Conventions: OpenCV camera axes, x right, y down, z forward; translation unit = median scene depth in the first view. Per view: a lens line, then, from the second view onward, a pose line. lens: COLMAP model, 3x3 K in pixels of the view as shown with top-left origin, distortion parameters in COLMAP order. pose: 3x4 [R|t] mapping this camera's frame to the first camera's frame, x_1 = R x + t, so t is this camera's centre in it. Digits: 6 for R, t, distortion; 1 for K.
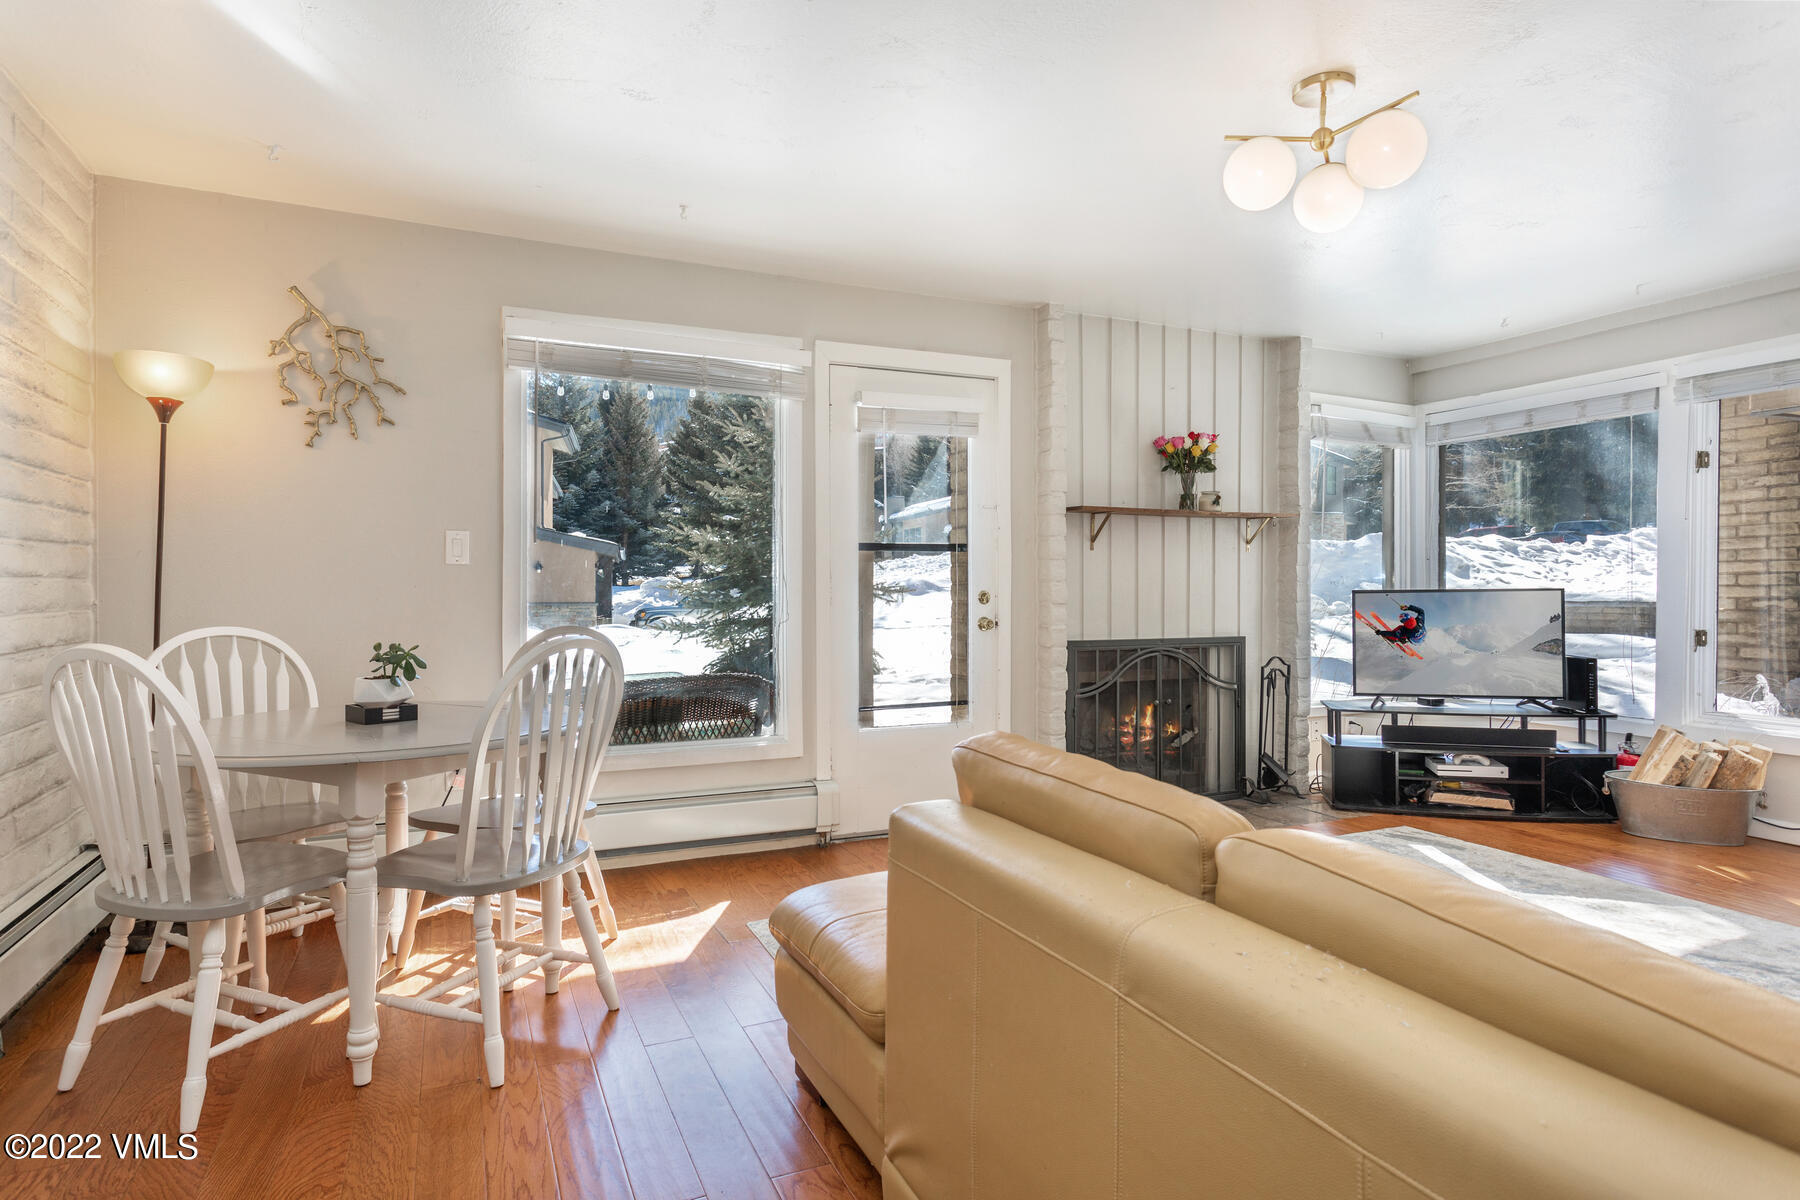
lens RADIAL K [[989.2, 0, 899.9], [0, 989.2, 606.1], [0, 0, 1]] dist [0.017963, 0.004155]
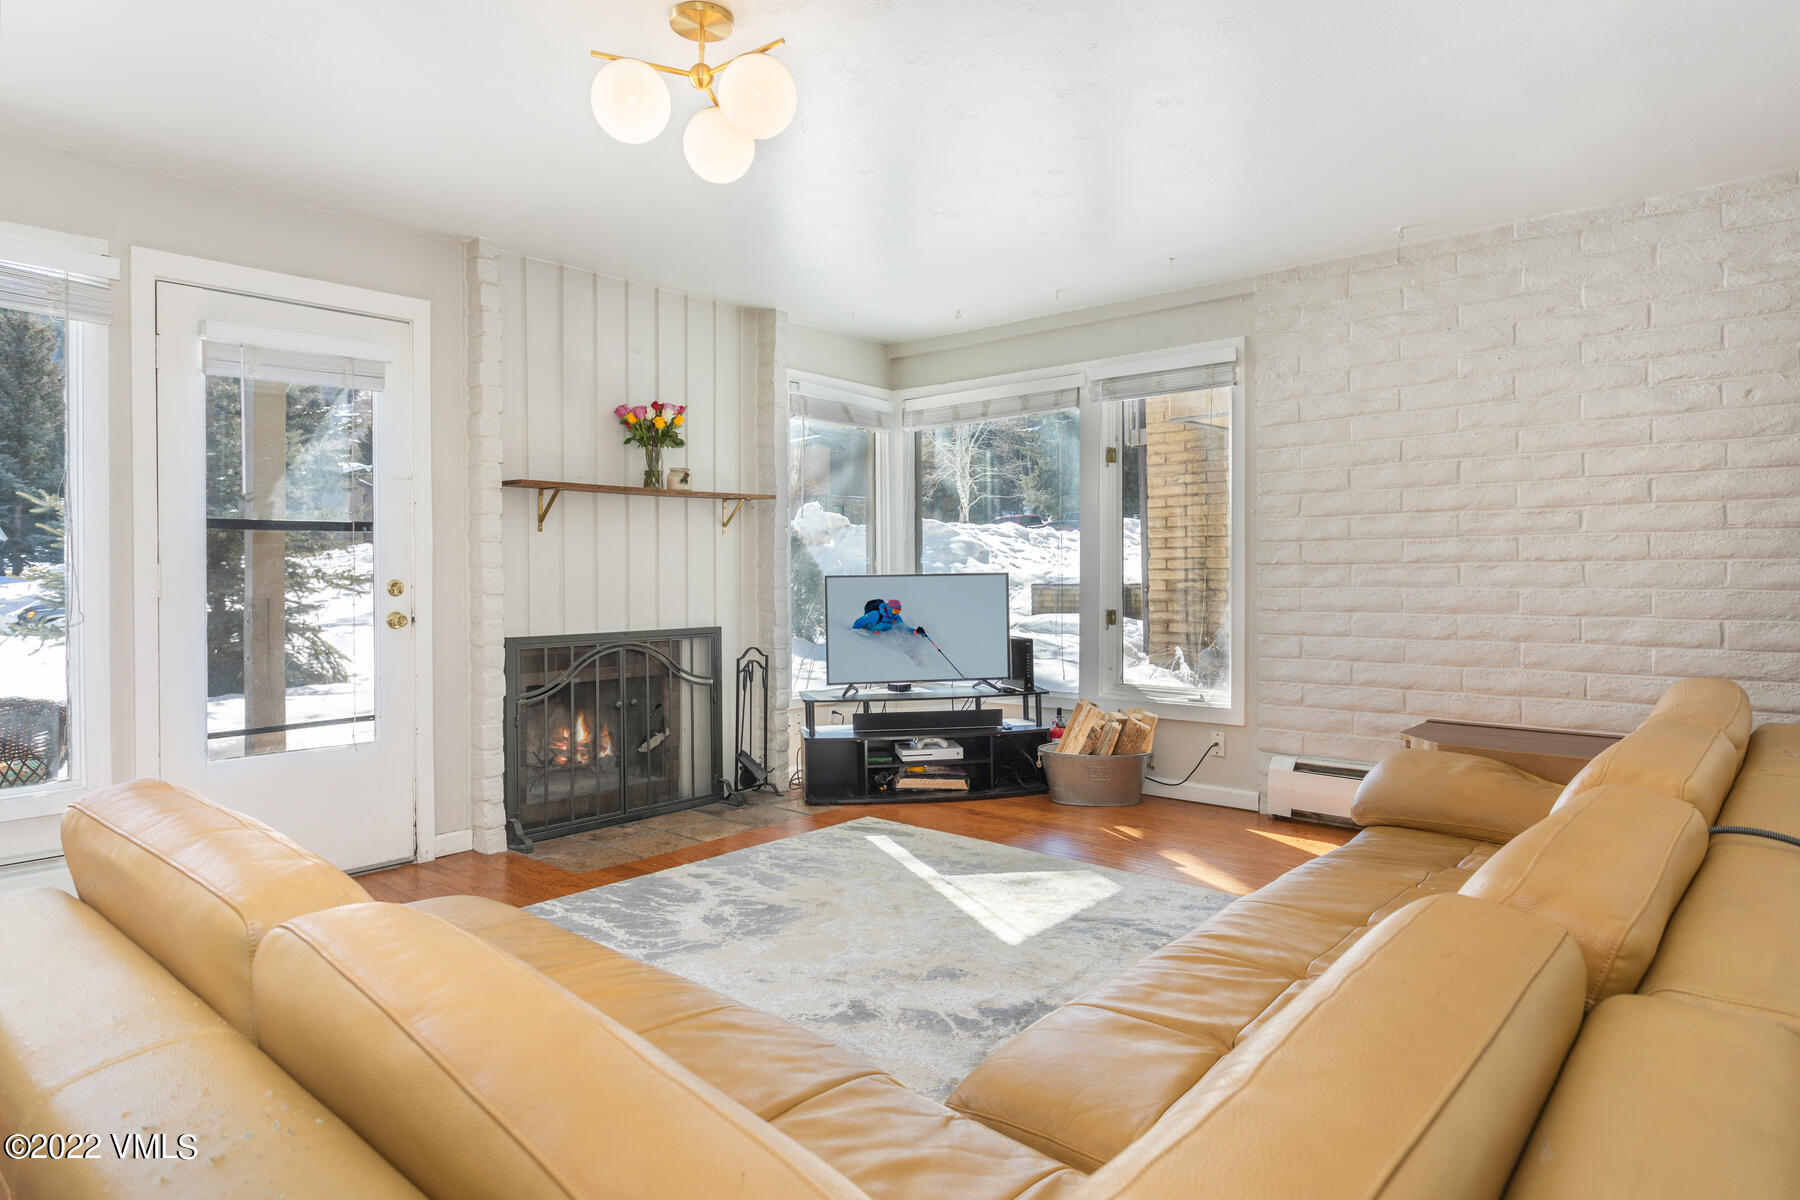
lens RADIAL K [[1061.5, 0, 900.5], [0, 1061.5, 587.3], [0, 0, 1]] dist [0.006948, 0.005404]
pose [[0.913114, -0.011422, 0.407544, 0.104365], [0.013817, 0.999900, -0.002933, -0.000713], [-0.407470, 0.008309, 0.913181, 0.029347]]
